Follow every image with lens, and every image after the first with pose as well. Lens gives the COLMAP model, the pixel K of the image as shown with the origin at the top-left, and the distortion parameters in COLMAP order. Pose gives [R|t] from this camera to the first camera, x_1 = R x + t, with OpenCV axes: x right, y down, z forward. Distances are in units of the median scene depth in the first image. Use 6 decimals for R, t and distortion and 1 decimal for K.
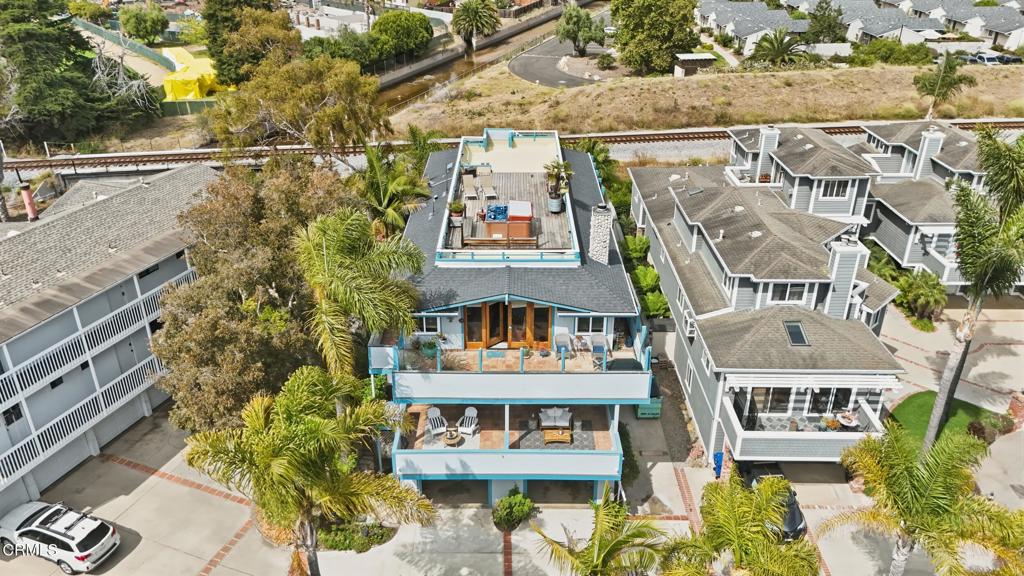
lens RADIAL K [[762.3, 0, 508.0], [0, 762.3, 286.9], [0, 0, 1]] dist [0.045728, -0.048622]
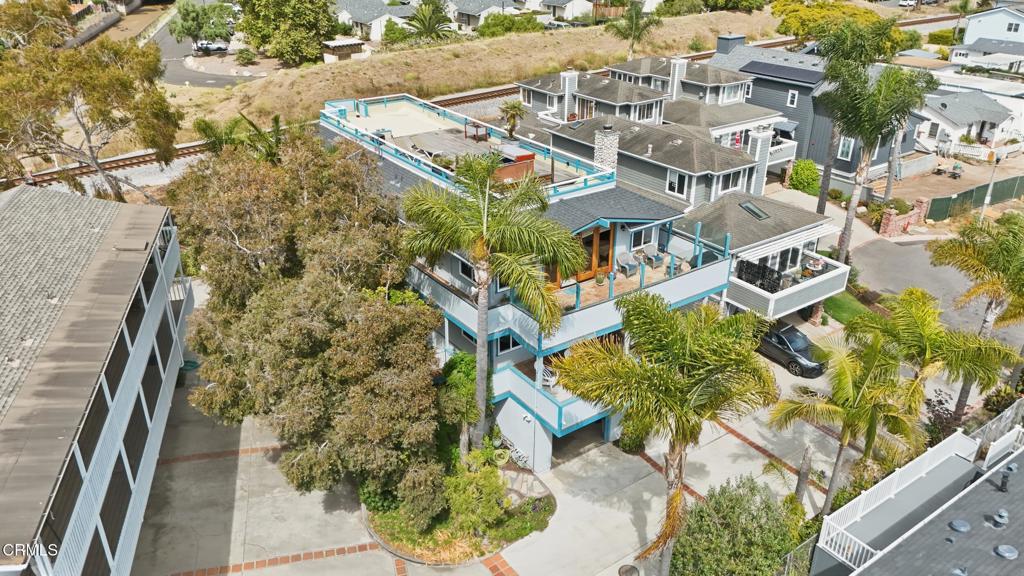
lens RADIAL K [[748.4, 0, 506.3], [0, 748.4, 290.2], [0, 0, 1]] dist [0.085706, -0.095614]
pose [[0.815866, -0.254160, 0.519389, -0.406203], [0.257247, 0.963976, 0.067628, 0.001353], [-0.517867, 0.078436, 0.851857, 0.158583]]
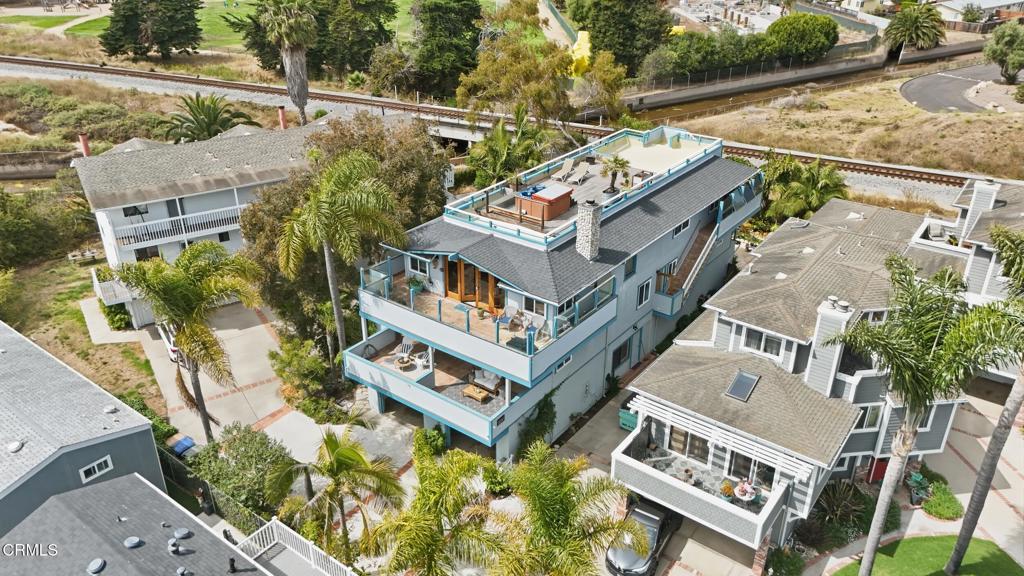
lens RADIAL K [[748.4, 0, 506.3], [0, 748.4, 290.2], [0, 0, 1]] dist [0.085706, -0.095614]
pose [[0.799026, 0.275454, -0.534492, 0.427966], [-0.269938, 0.958616, 0.090492, -0.037232], [0.537299, 0.071975, 0.840315, 0.074139]]
